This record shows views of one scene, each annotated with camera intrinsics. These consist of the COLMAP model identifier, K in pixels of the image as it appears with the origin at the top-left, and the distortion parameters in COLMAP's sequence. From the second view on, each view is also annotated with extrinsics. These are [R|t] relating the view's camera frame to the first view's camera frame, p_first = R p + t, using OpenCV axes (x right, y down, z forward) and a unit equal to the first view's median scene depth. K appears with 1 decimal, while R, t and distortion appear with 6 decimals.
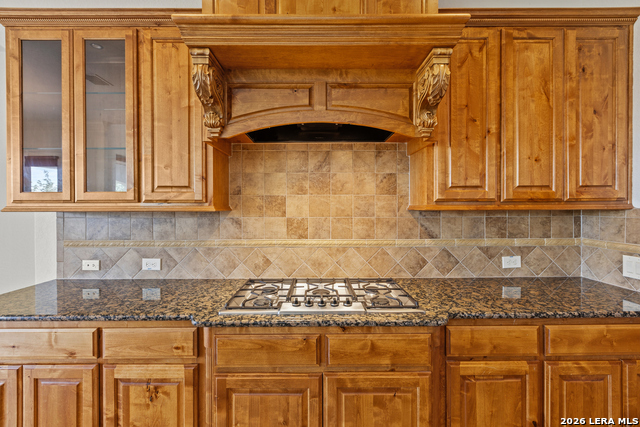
lens RADIAL K [[284.6, 0, 316.8], [0, 284.6, 207.6], [0, 0, 1]] dist [0.001173, 0.000324]
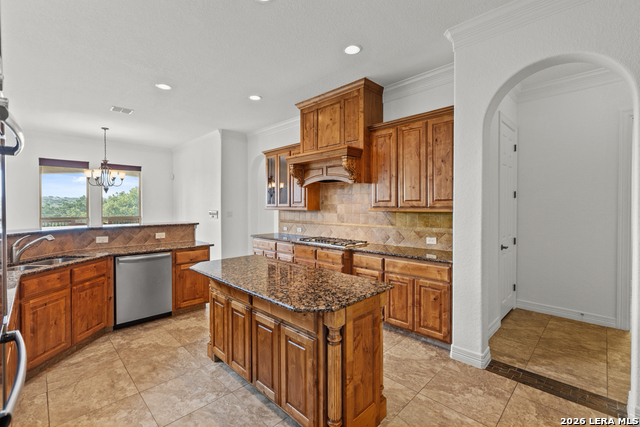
lens RADIAL K [[284.6, 0, 314.0], [0, 284.6, 208.7], [0, 0, 1]] dist [0.001173, 0.000324]
pose [[0.697177, 0.007707, -0.716858, 1.740235], [-0.005766, 0.999970, 0.005143, -0.020573], [0.716876, 0.000548, 0.697200, -0.947211]]
